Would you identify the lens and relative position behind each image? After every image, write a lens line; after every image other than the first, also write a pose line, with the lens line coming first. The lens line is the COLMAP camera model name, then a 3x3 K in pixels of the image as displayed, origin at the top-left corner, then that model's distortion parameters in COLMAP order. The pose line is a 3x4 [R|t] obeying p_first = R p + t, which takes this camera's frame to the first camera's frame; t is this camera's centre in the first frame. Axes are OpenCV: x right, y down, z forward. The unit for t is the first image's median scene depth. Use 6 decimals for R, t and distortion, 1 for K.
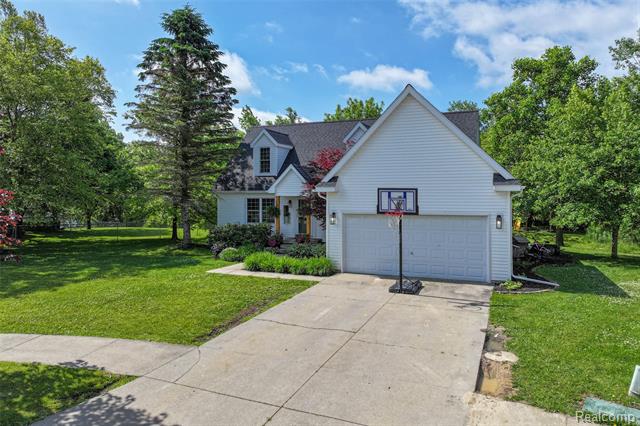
lens RADIAL K [[452.1, 0, 315.9], [0, 452.1, 194.1], [0, 0, 1]] dist [0.009032, 0.008619]
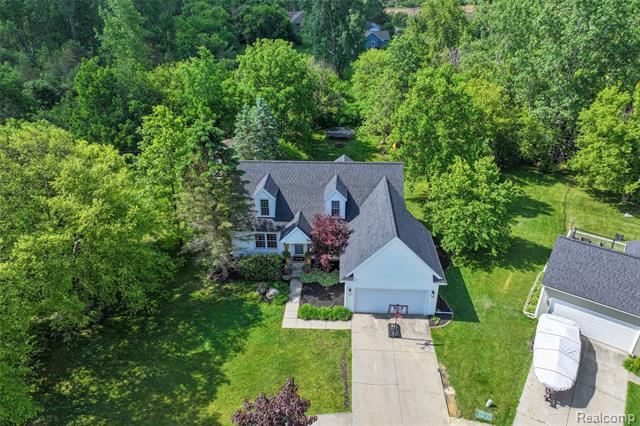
lens RADIAL K [[452.1, 0, 320.1], [0, 452.1, 212.1], [0, 0, 1]] dist [0.009032, 0.008619]
pose [[0.934104, -0.176258, 0.310456, -0.611389], [0.005233, 0.876289, 0.481758, -1.158519], [-0.356963, -0.448387, 0.819467, -0.352244]]
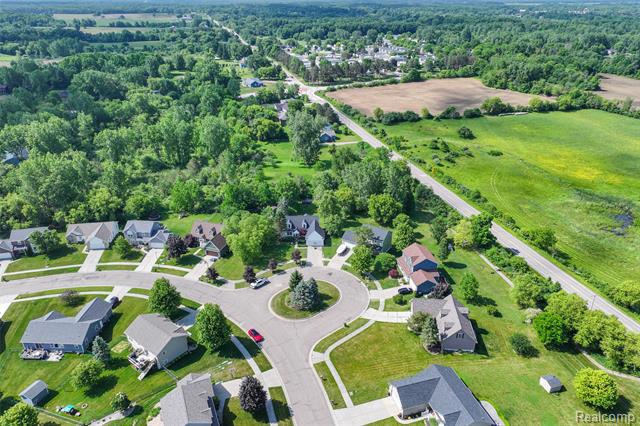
lens RADIAL K [[452.1, 0, 319.9], [0, 452.1, 211.5], [0, 0, 1]] dist [0.009032, 0.008619]
pose [[0.913536, -0.180947, 0.364293, -3.239633], [0.001588, 0.897183, 0.441656, -4.978842], [-0.406754, -0.402890, 0.819897, -7.056947]]
